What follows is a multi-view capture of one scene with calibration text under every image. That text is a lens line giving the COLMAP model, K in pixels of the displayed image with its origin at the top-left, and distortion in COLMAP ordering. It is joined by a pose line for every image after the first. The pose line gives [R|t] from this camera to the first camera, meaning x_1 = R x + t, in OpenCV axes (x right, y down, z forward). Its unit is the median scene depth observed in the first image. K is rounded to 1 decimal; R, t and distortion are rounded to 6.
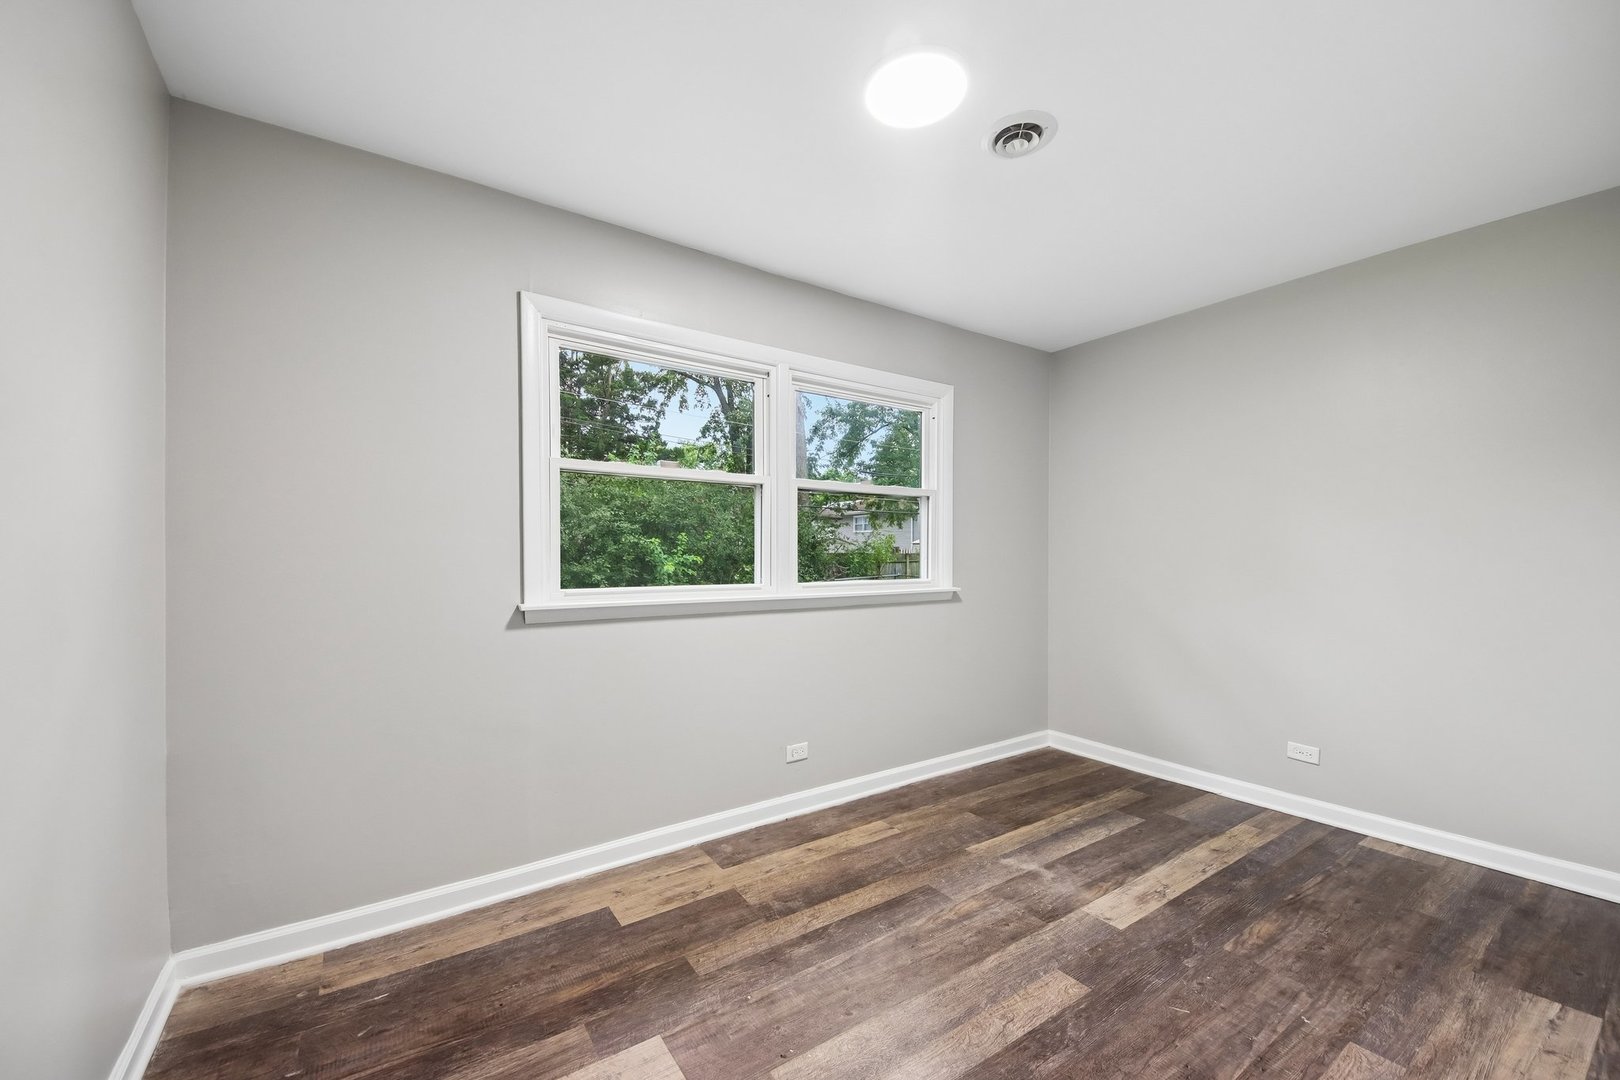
lens RADIAL K [[628.5, 0, 796.7], [0, 628.5, 540.8], [0, 0, 1]] dist [0.047744, -0.020609]
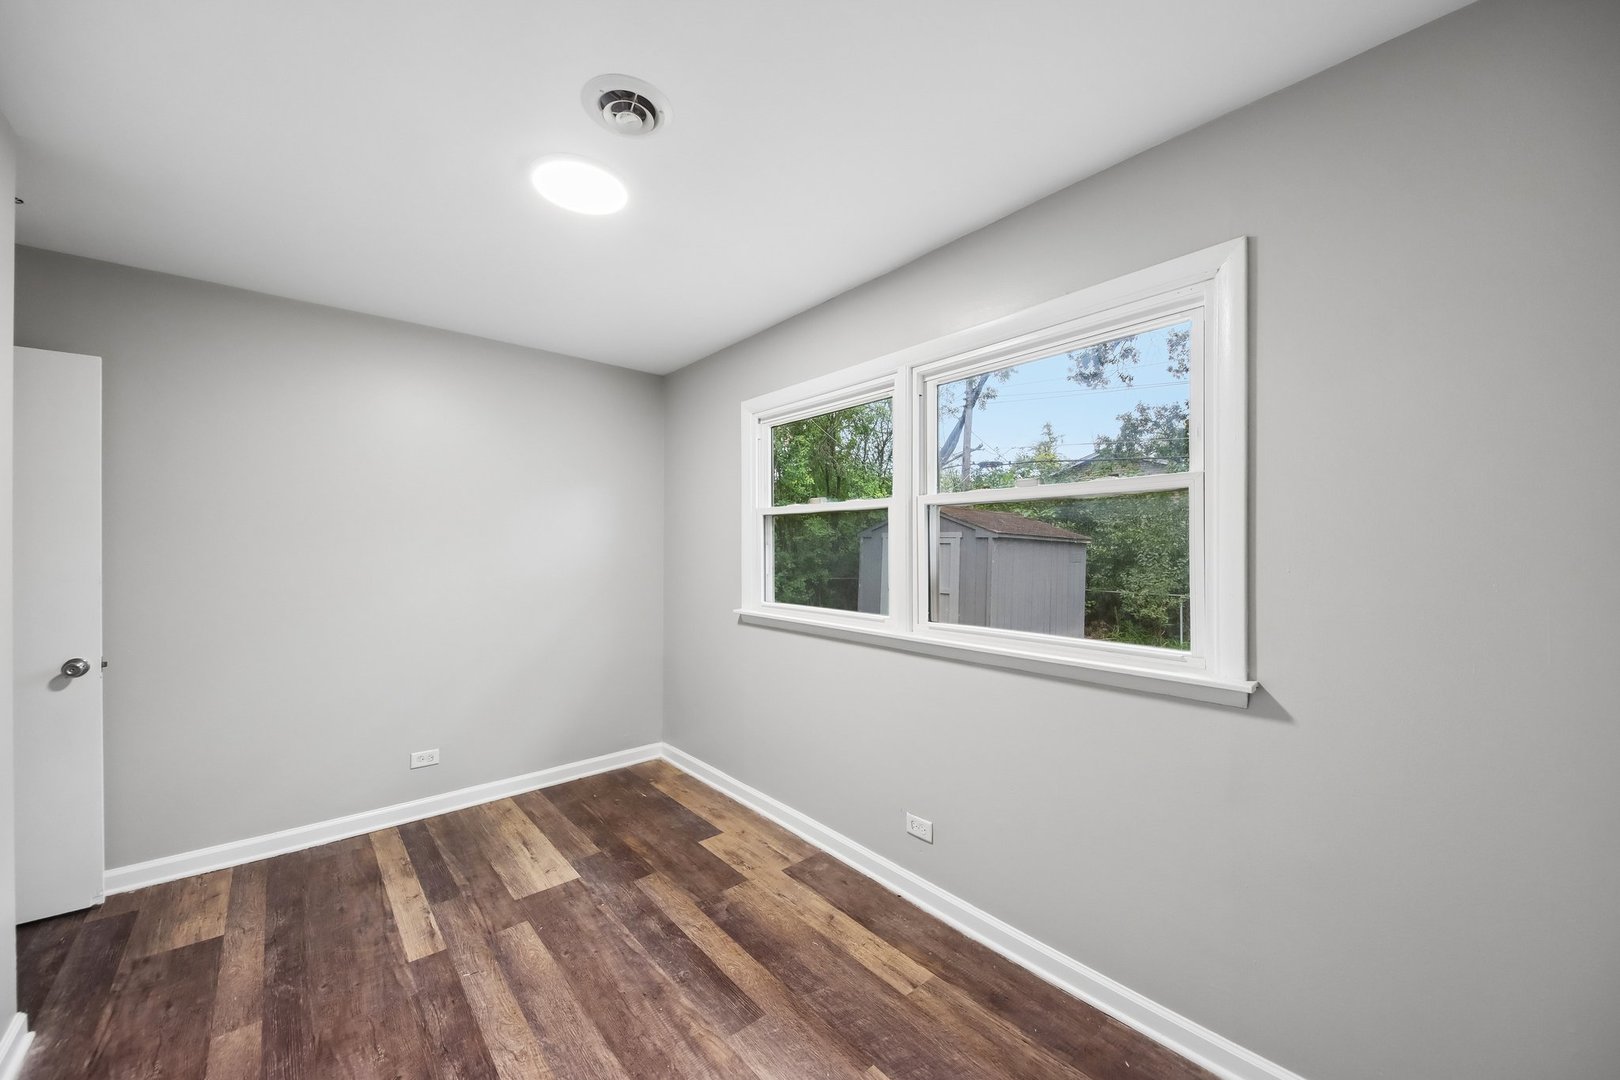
lens RADIAL K [[609.9, 0, 797.8], [0, 609.9, 551.1], [0, 0, 1]] dist [0.074470, -0.037473]
pose [[0.107050, 0.012962, -0.994169, 0.984650], [0.023377, 0.999606, 0.015550, -0.050295], [0.993979, -0.024905, 0.106704, 0.972760]]
